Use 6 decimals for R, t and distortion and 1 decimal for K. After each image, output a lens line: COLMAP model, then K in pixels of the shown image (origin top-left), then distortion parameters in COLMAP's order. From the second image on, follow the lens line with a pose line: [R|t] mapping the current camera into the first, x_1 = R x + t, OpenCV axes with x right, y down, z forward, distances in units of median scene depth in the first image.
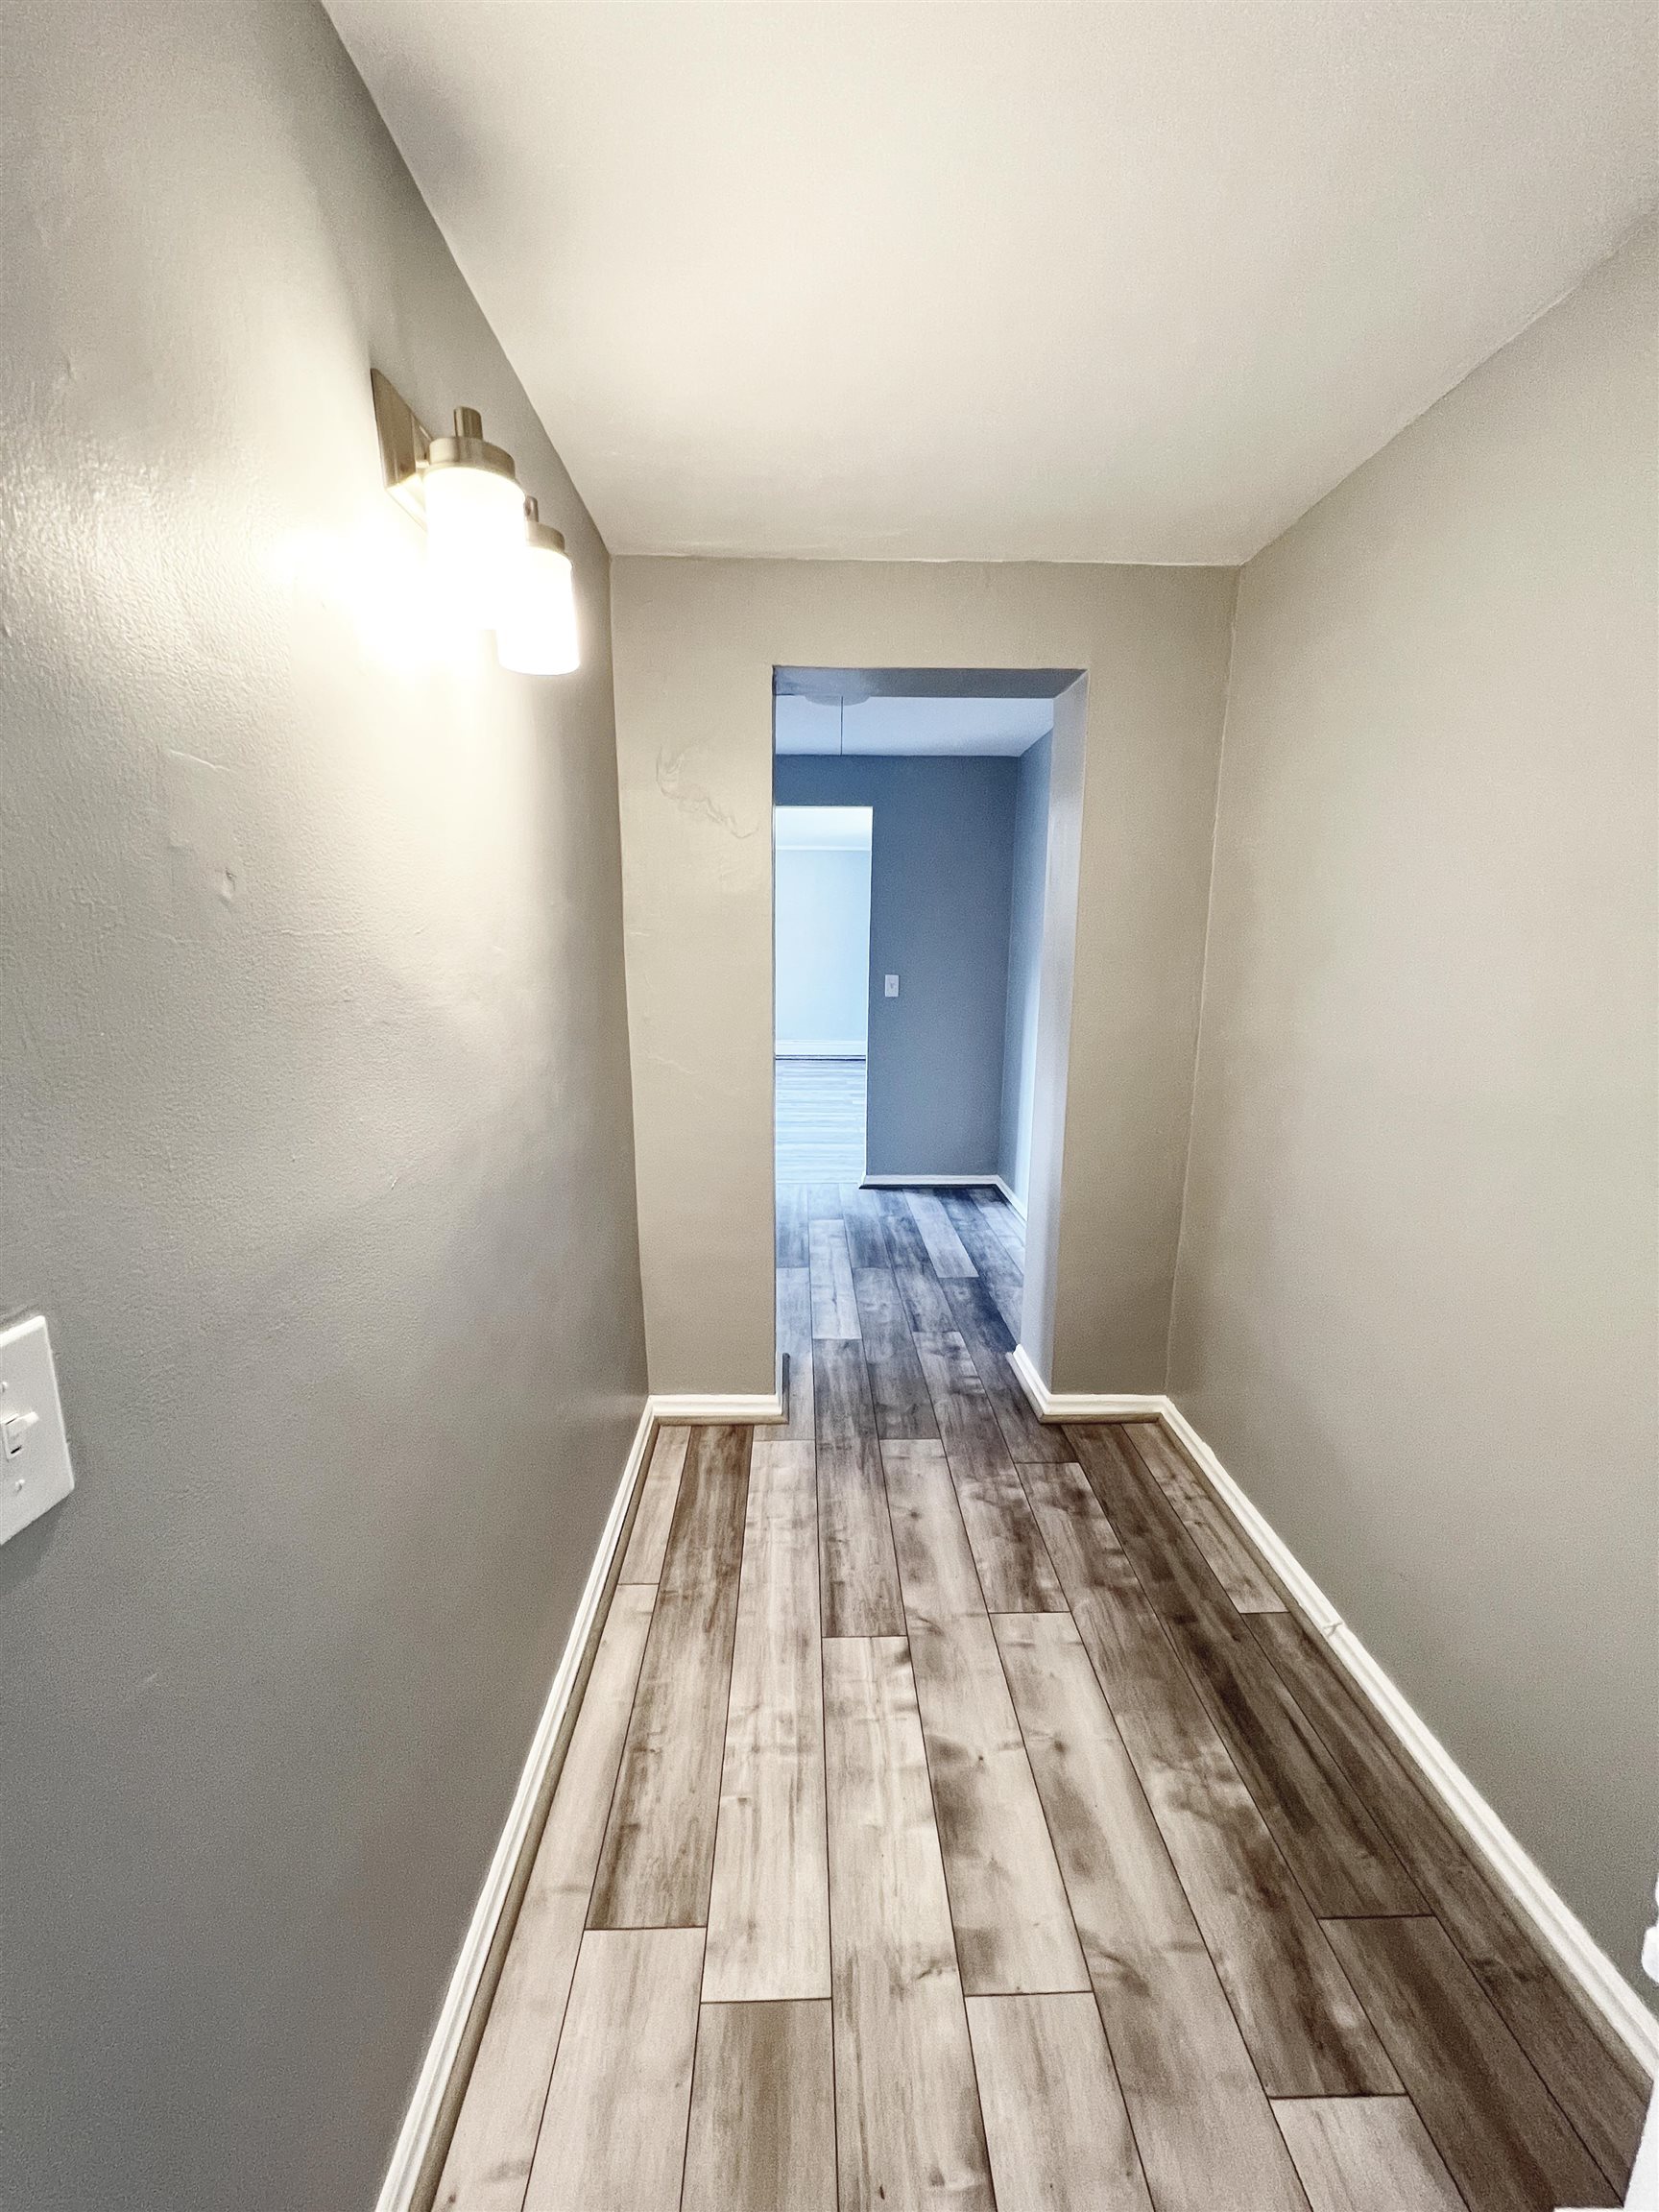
lens RADIAL K [[876.9, 0, 823.1], [0, 876.9, 1110.7], [0, 0, 1]] dist [-0.001524, 0.000064]
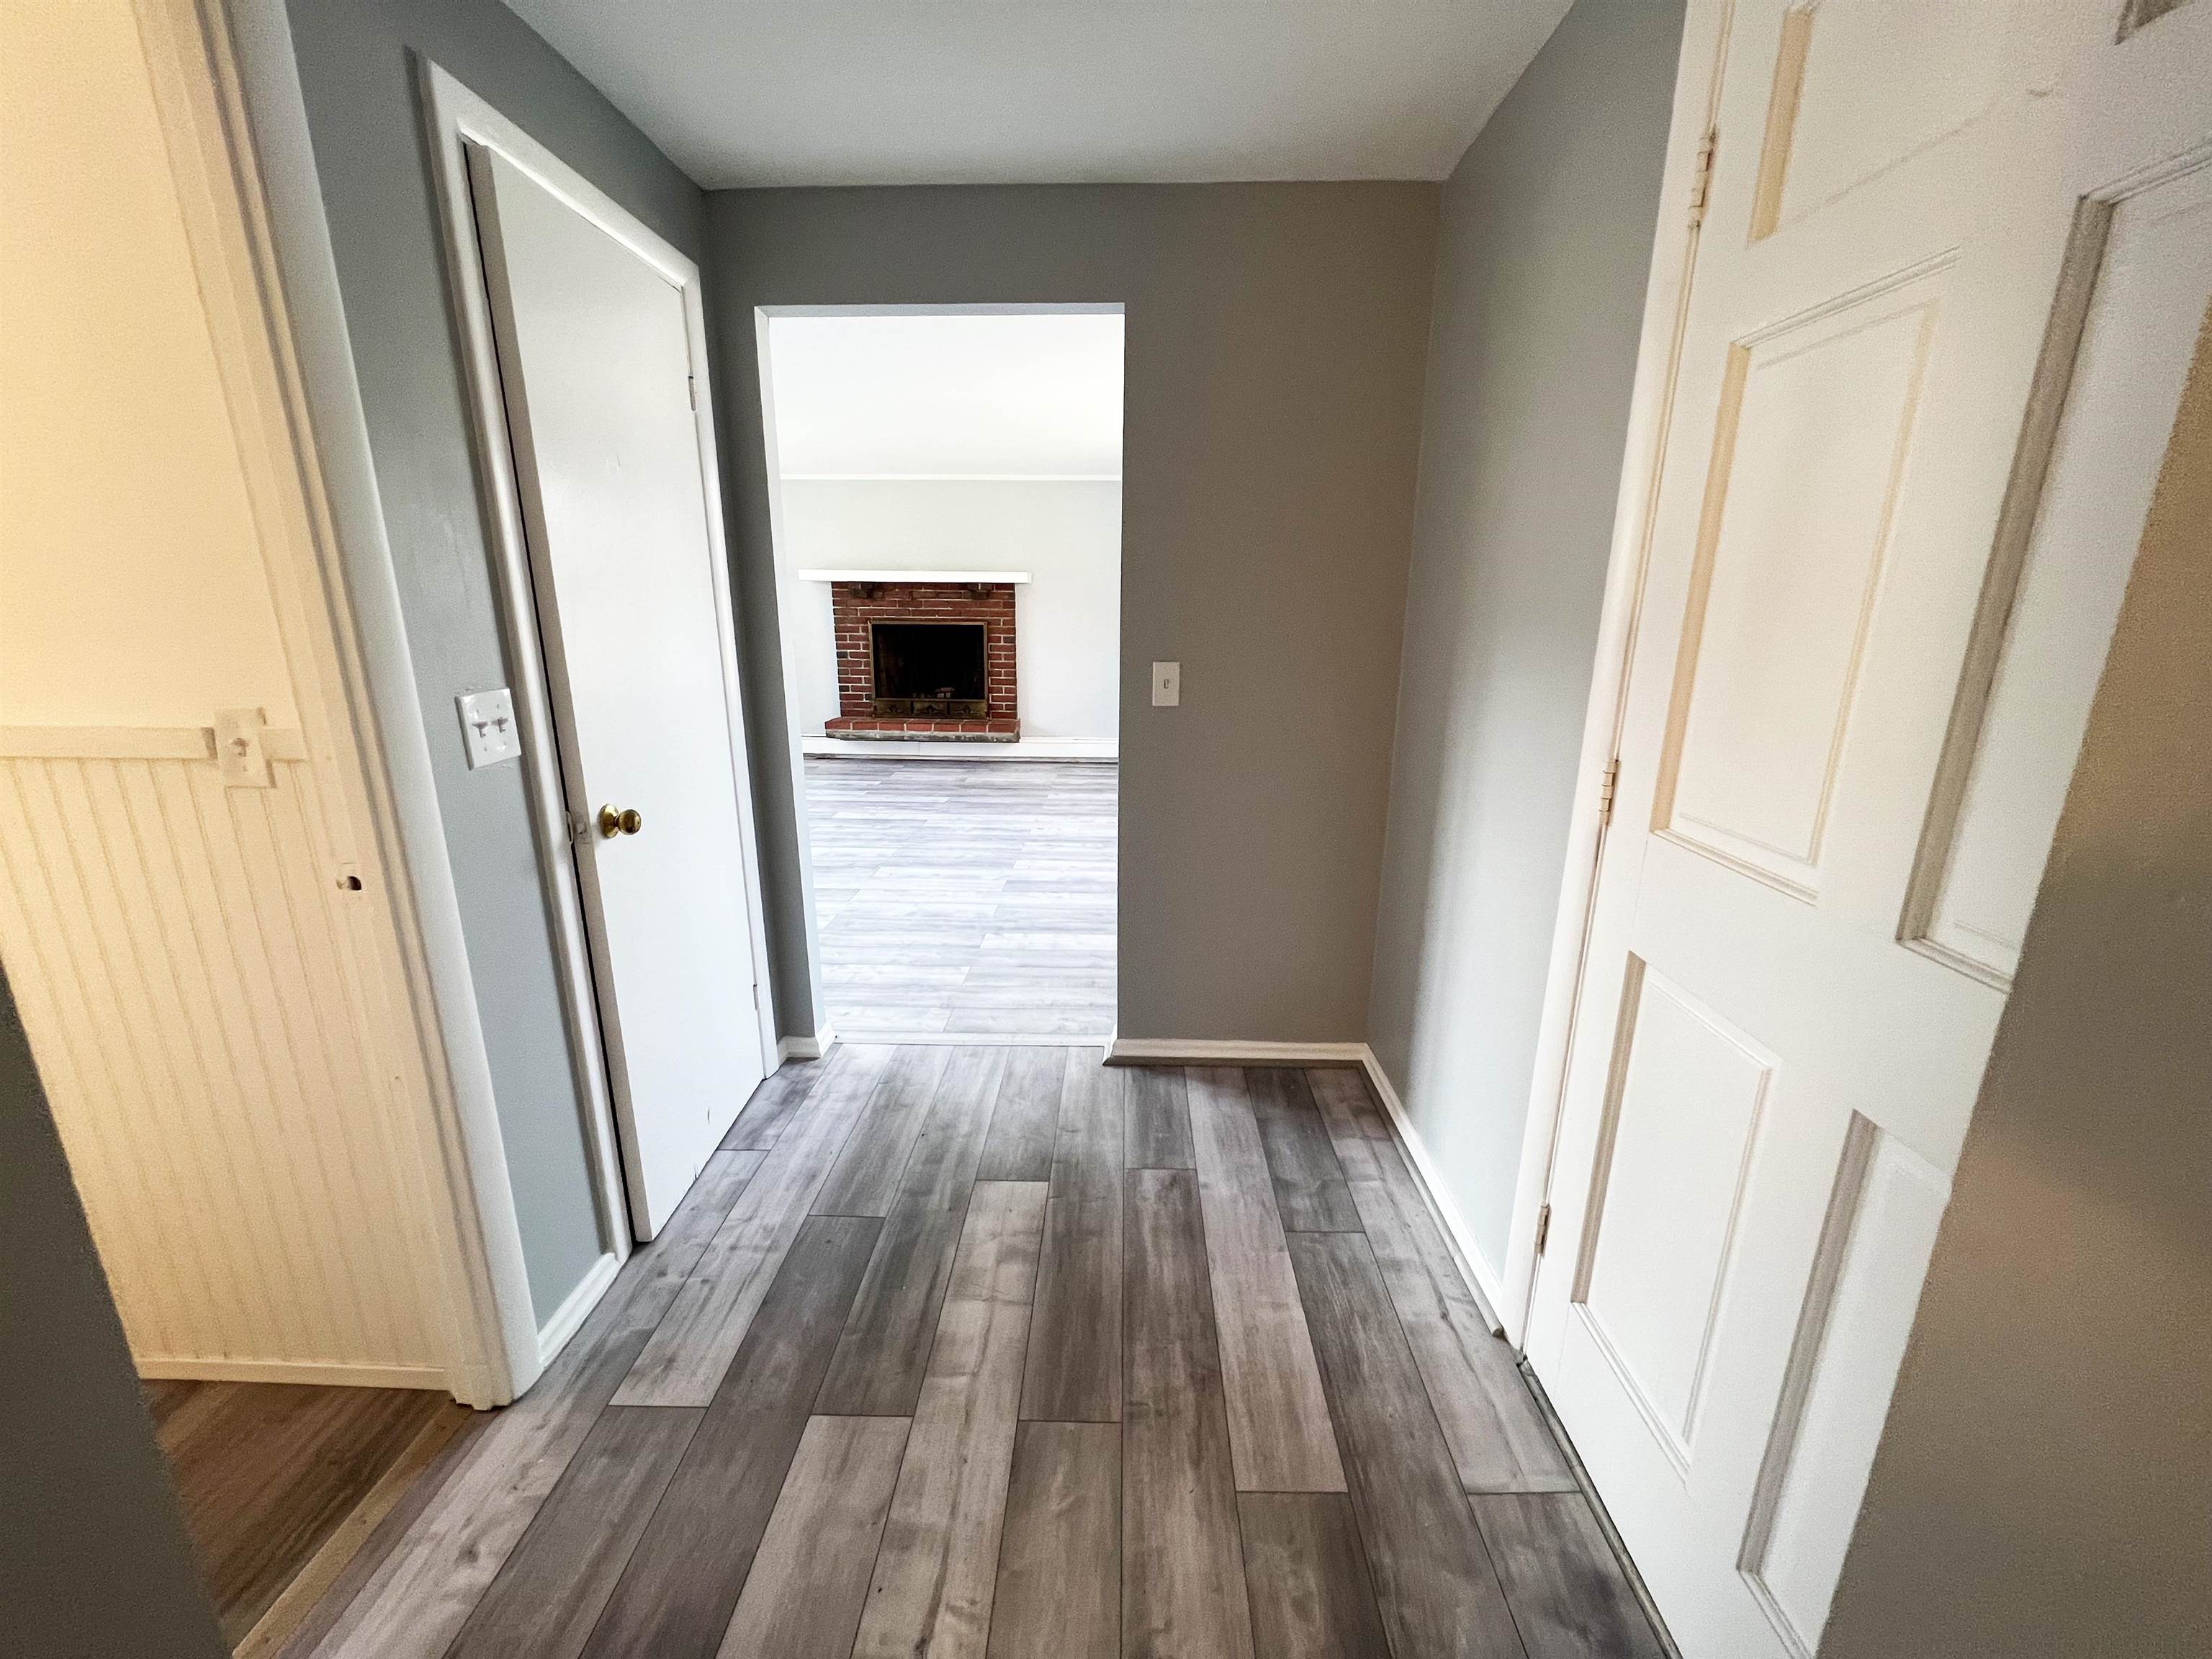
lens RADIAL K [[876.9, 0, 1104.3], [0, 876.9, 832.1], [0, 0, 1]] dist [-0.001524, 0.000064]
pose [[0.998611, 0.017286, -0.049782, 0.074151], [-0.014450, 0.998282, 0.056785, -0.093414], [0.050678, -0.055987, 0.997145, 0.535989]]
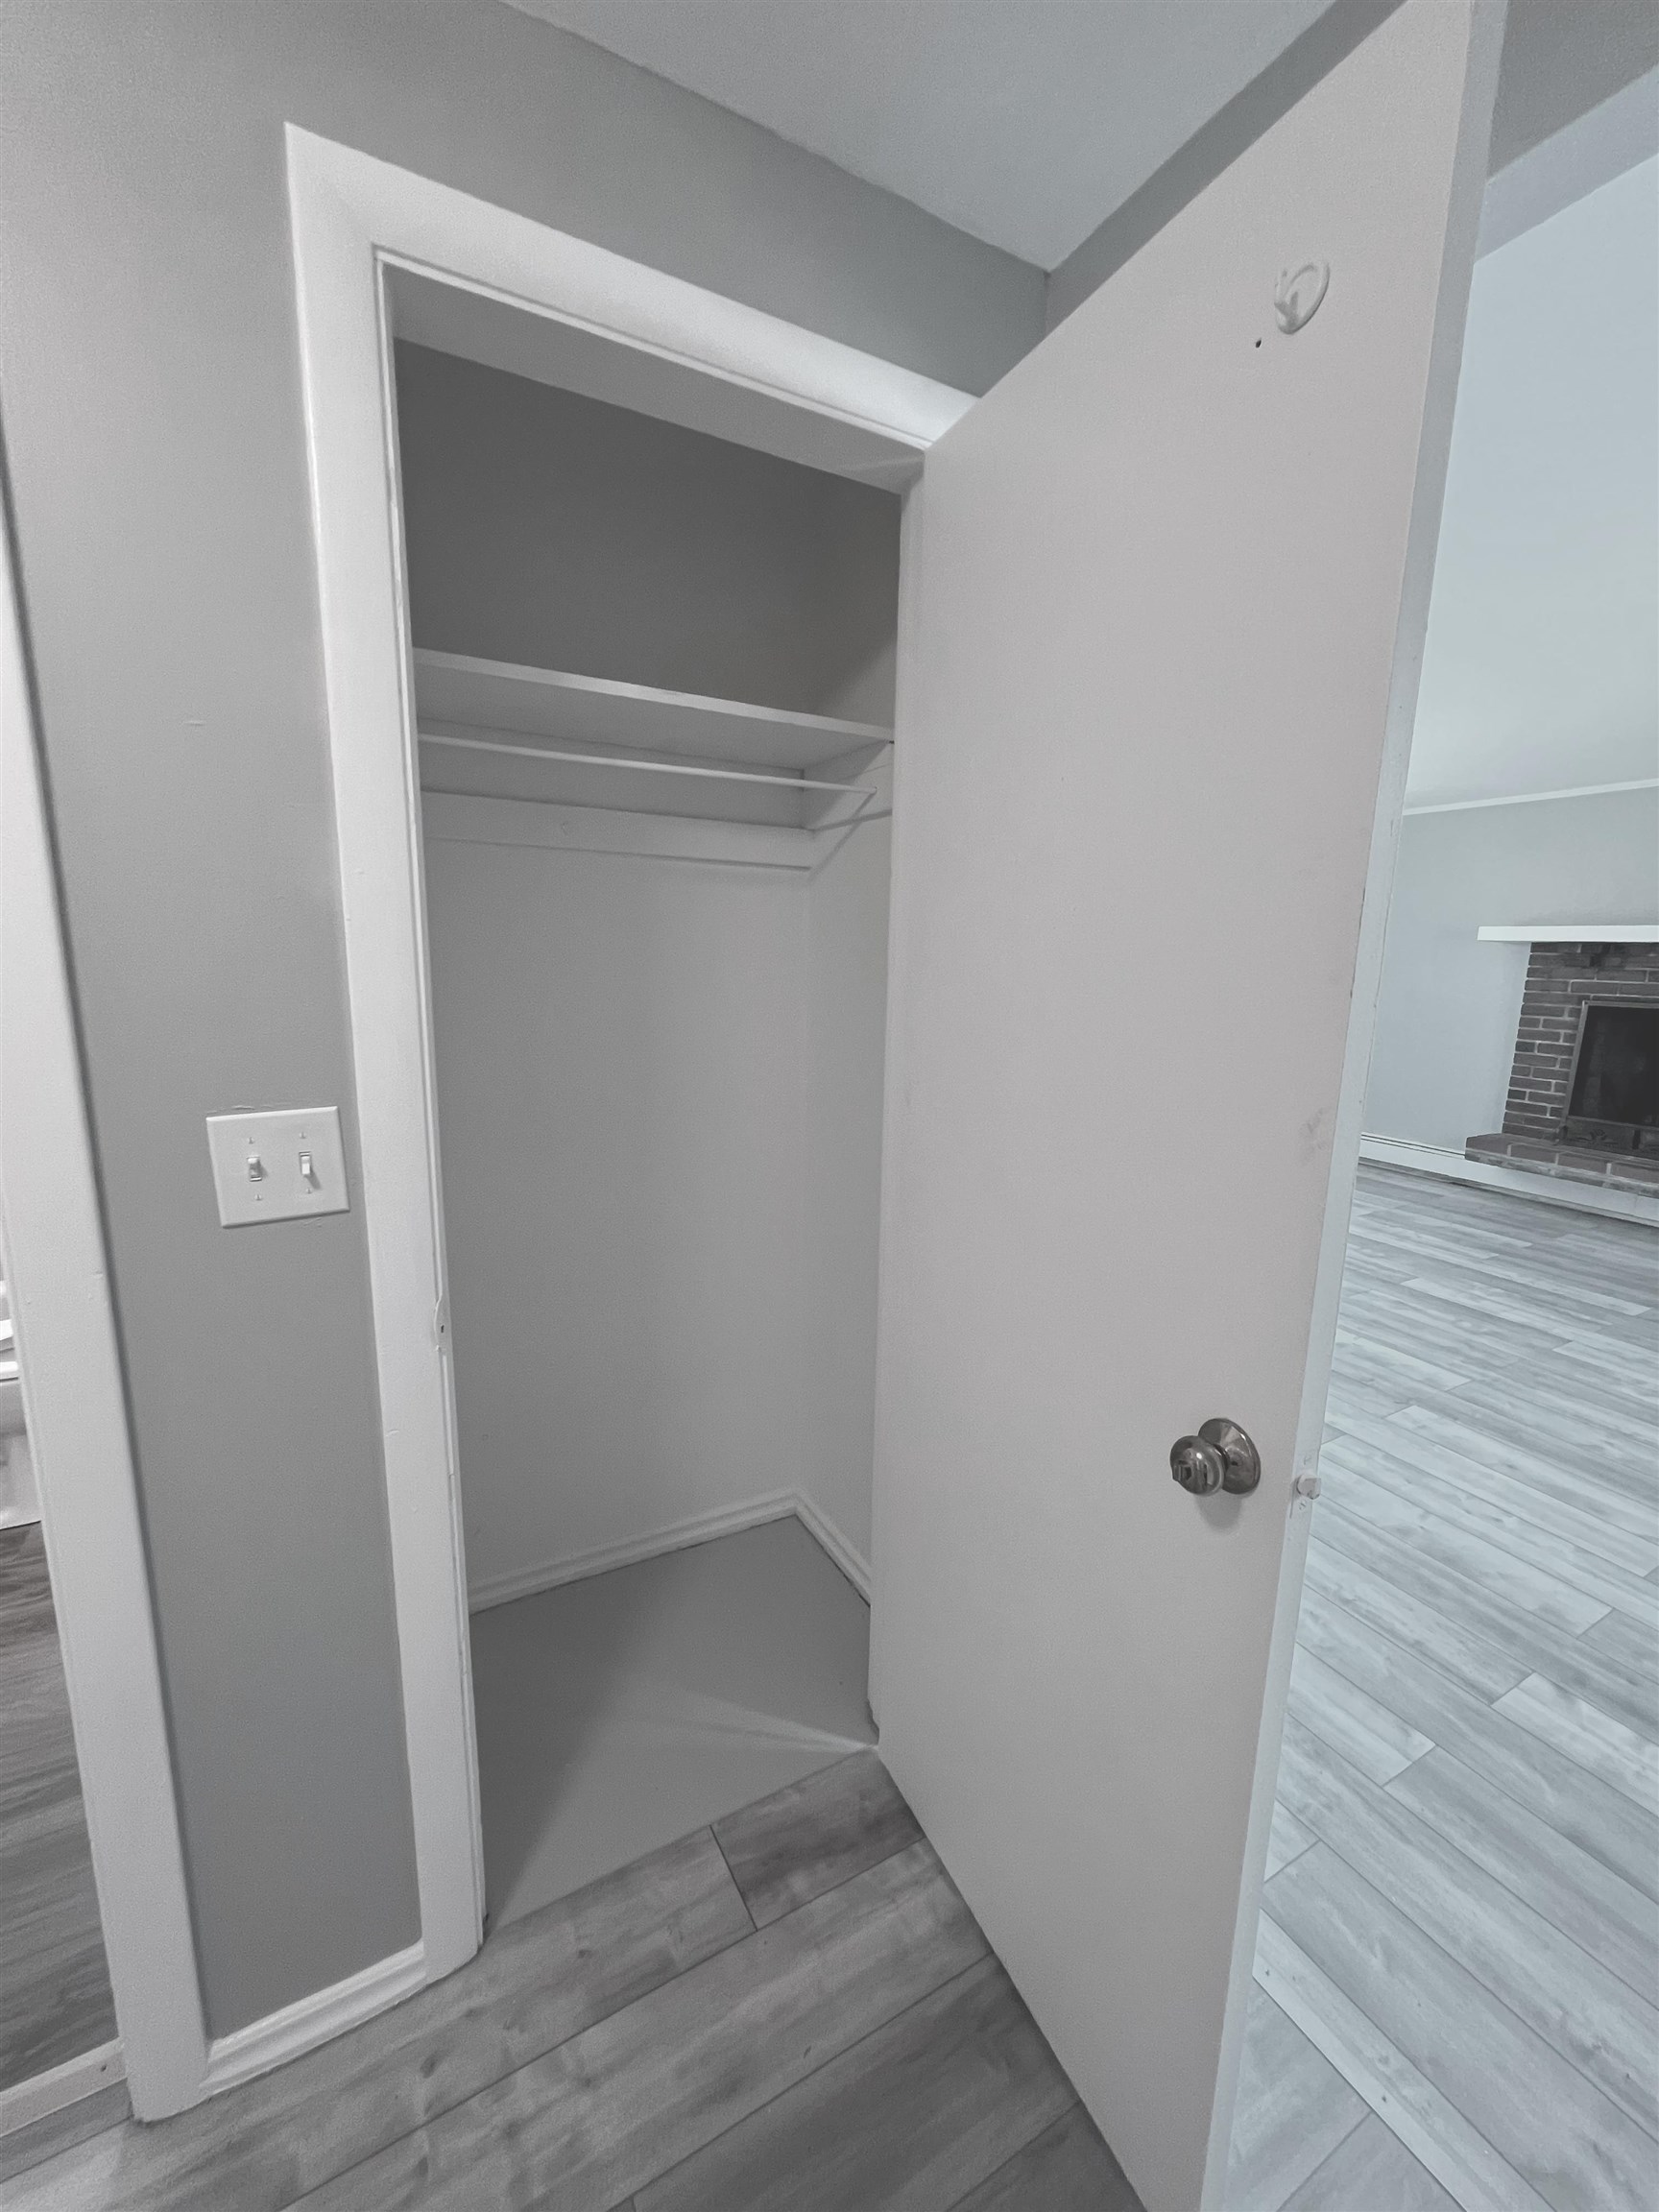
lens RADIAL K [[876.9, 0, 823.1], [0, 876.9, 1110.7], [0, 0, 1]] dist [-0.001524, 0.000064]
pose [[0.463910, 0.160853, -0.871157, 0.074948], [-0.189485, 0.978636, 0.079793, -0.164962], [0.865380, 0.128054, 0.484478, 0.858612]]
